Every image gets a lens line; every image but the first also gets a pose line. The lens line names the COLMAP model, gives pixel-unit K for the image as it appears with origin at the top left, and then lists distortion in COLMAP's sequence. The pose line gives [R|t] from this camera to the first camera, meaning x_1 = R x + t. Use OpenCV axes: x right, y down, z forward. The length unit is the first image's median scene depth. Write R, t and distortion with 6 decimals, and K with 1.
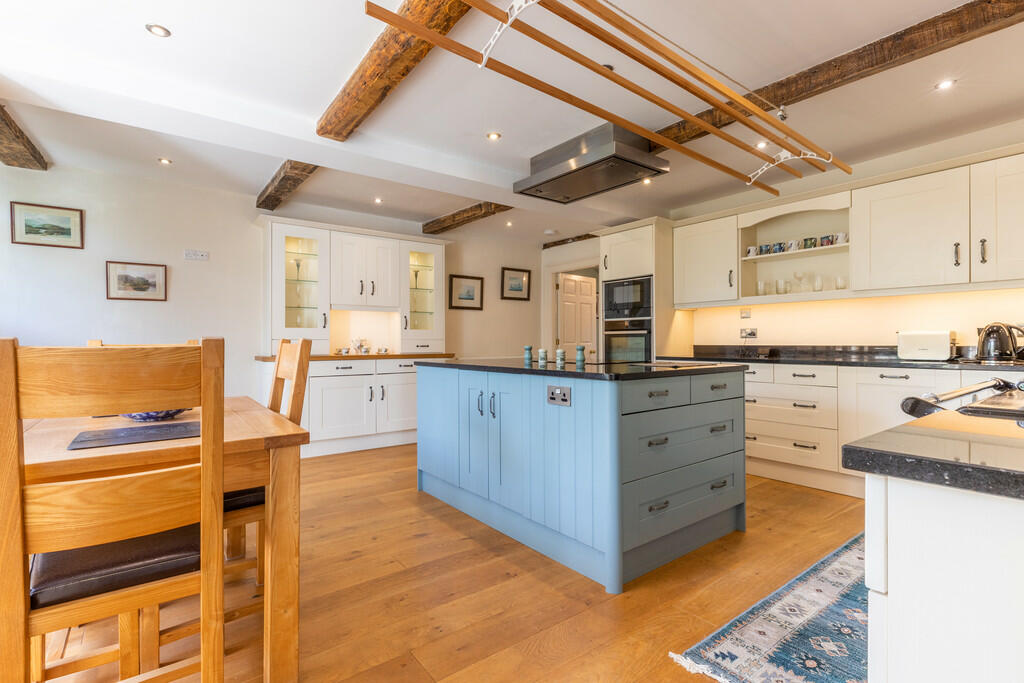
lens RADIAL K [[468.8, 0, 517.6], [0, 468.8, 341.4], [0, 0, 1]] dist [0.001622, 0.000191]
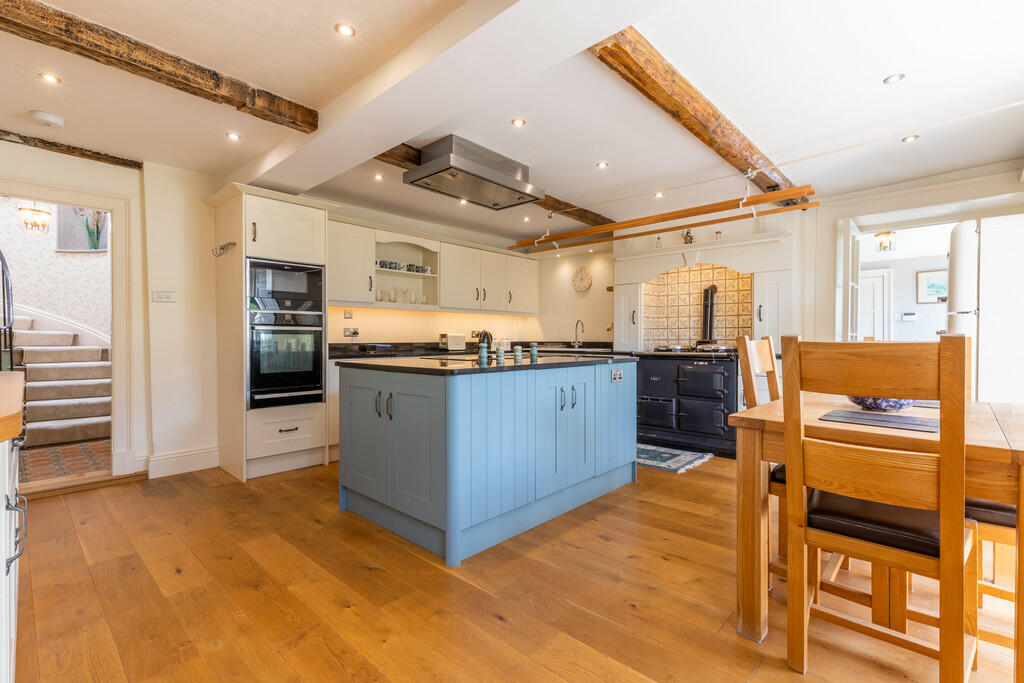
lens RADIAL K [[468.8, 0, 512.5], [0, 468.8, 342.0], [0, 0, 1]] dist [0.001622, 0.000191]
pose [[-0.150850, -0.001981, 0.988555, -1.198663], [-0.000856, 0.999998, 0.001874, 0.005797], [-0.988556, -0.000564, -0.150852, 1.405138]]
